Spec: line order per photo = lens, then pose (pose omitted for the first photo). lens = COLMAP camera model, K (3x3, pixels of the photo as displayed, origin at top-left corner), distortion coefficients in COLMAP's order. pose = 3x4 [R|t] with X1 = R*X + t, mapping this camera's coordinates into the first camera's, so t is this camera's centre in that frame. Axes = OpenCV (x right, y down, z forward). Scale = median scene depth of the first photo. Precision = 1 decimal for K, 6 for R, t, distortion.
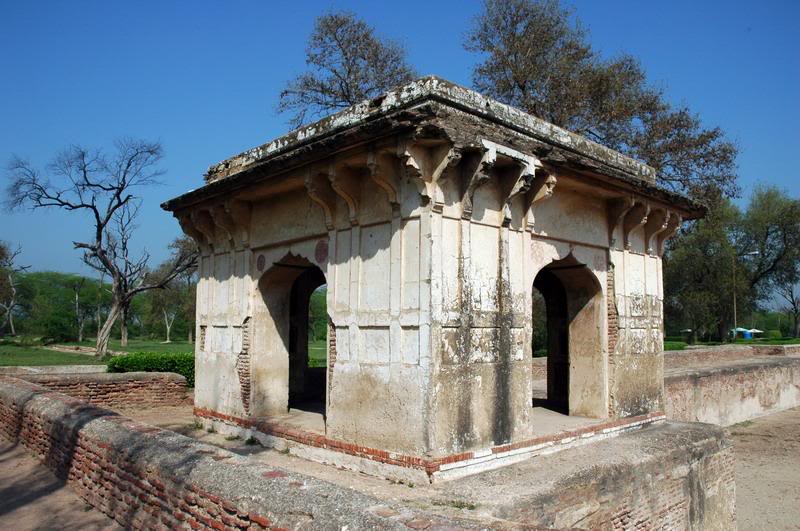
lens RADIAL K [[619.6, 0, 400.0], [0, 619.6, 265.5], [0, 0, 1]] dist [-0.184156, 0.173506]
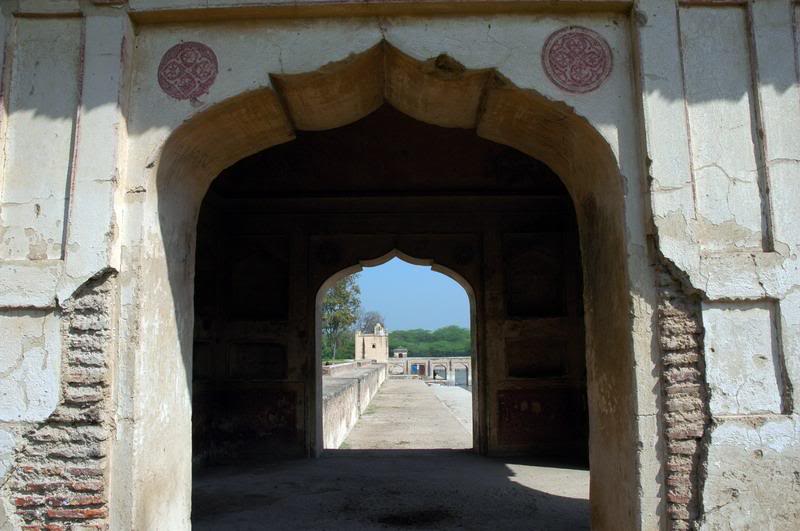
lens RADIAL K [[619.6, 0, 400.0], [0, 619.6, 265.5], [0, 0, 1]] dist [-0.184156, 0.173506]
pose [[0.681635, 0.089065, 0.726251, -0.437922], [-0.062965, 0.996022, -0.063053, 0.115108], [-0.728978, -0.002749, 0.684532, 0.959218]]
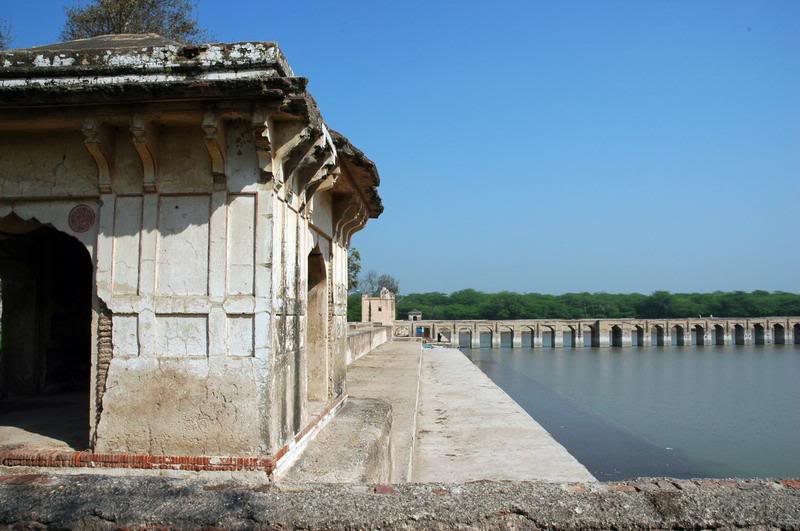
lens RADIAL K [[619.6, 0, 400.0], [0, 619.6, 265.5], [0, 0, 1]] dist [-0.184156, 0.173506]
pose [[0.709179, 0.048658, 0.703348, -0.413411], [-0.068369, 0.997660, -0.000084, 0.011069], [-0.701706, -0.048028, 0.710846, 0.190493]]
